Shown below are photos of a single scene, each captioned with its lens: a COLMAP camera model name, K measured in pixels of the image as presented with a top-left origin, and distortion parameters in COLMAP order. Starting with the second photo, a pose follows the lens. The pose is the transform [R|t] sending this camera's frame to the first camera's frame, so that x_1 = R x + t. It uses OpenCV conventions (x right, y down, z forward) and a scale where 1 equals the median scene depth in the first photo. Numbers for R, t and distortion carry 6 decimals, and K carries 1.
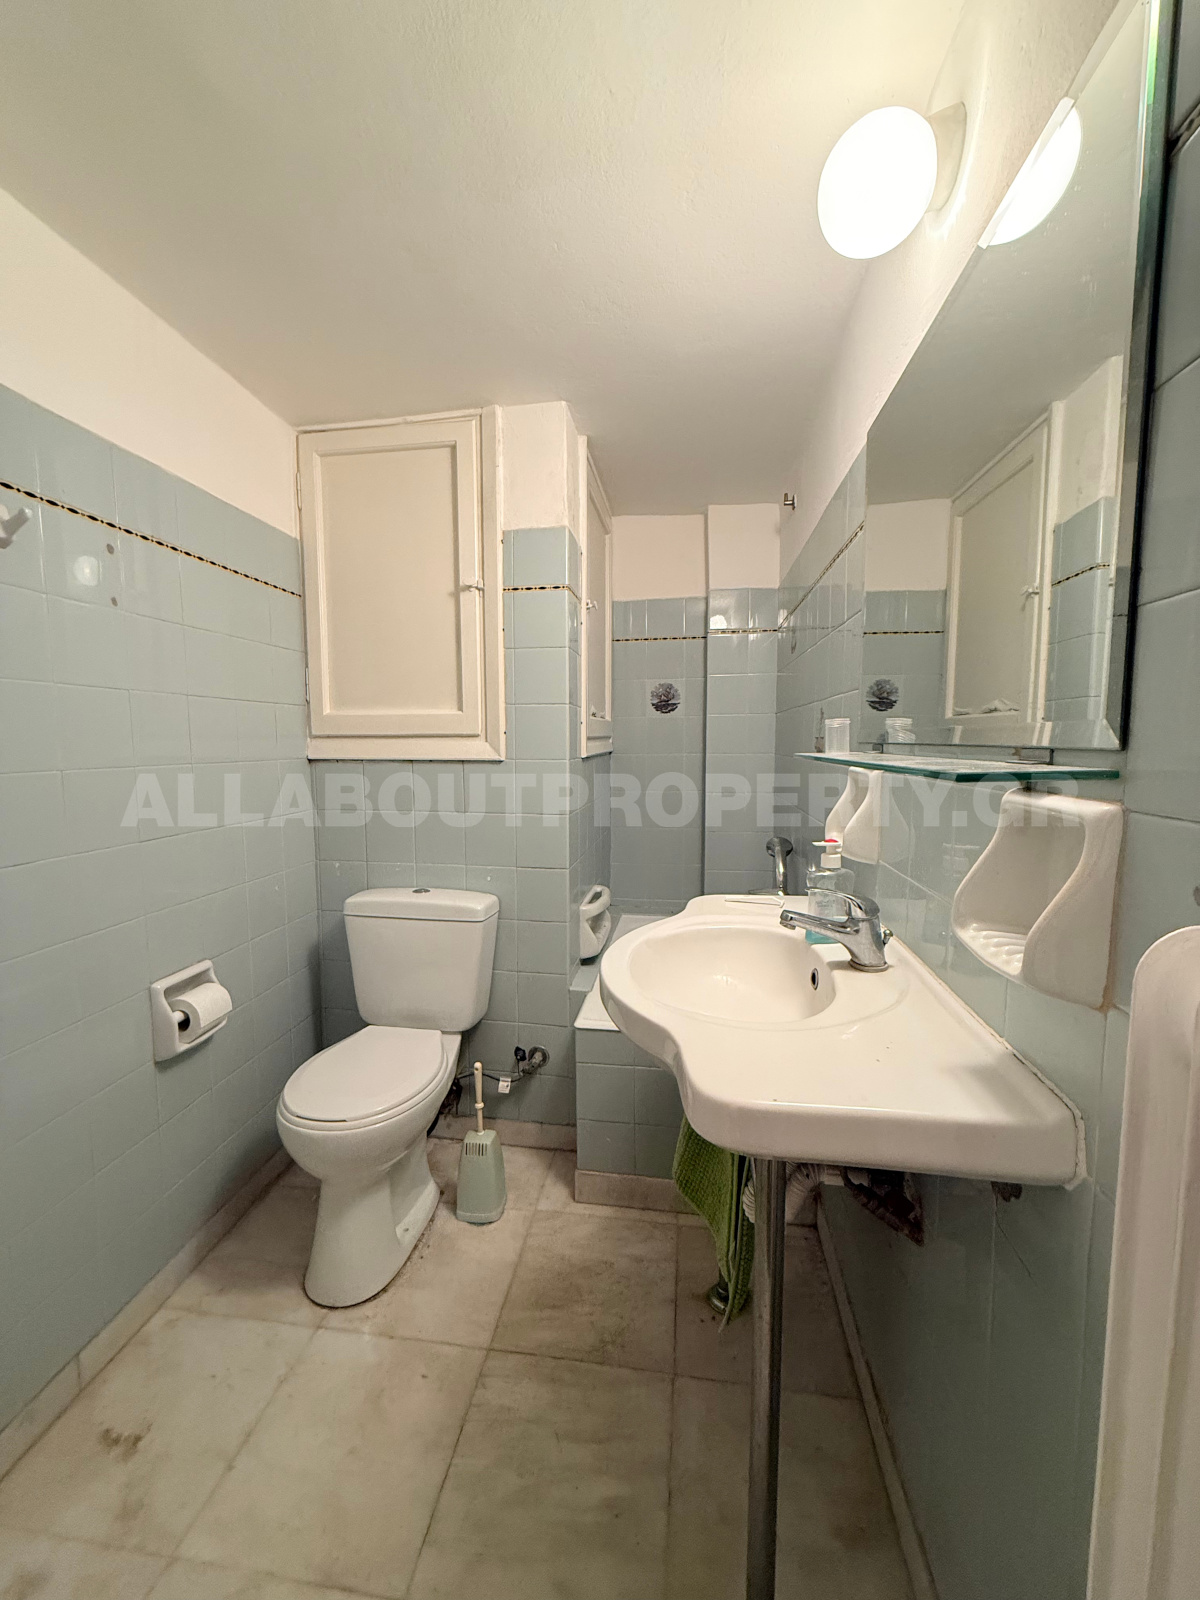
lens RADIAL K [[636.8, 0, 597.8], [0, 636.8, 800.4], [0, 0, 1]] dist [0.001580, -0.000398]
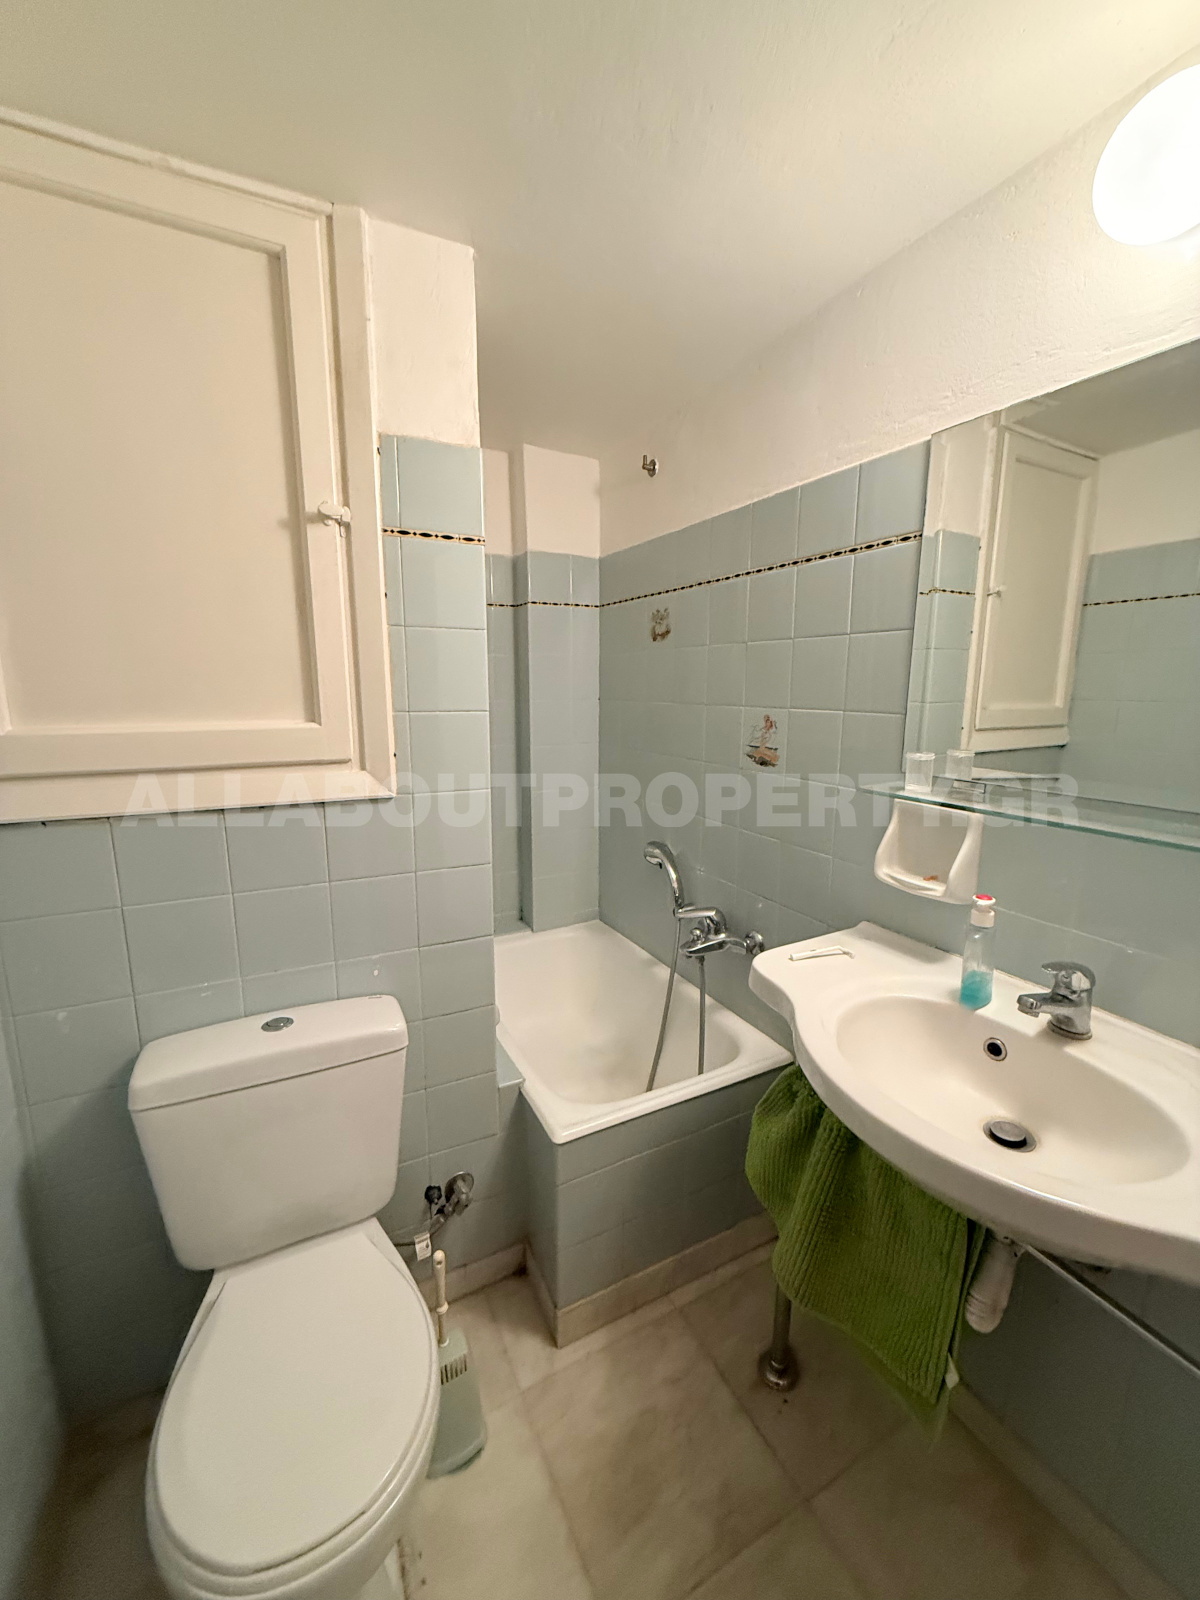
lens RADIAL K [[636.8, 0, 600.7], [0, 636.8, 798.4], [0, 0, 1]] dist [0.001580, -0.000398]
pose [[0.809985, -0.098689, 0.578087, -0.366187], [0.049094, 0.993690, 0.100851, -0.120280], [-0.584392, -0.053307, 0.809719, 0.349159]]
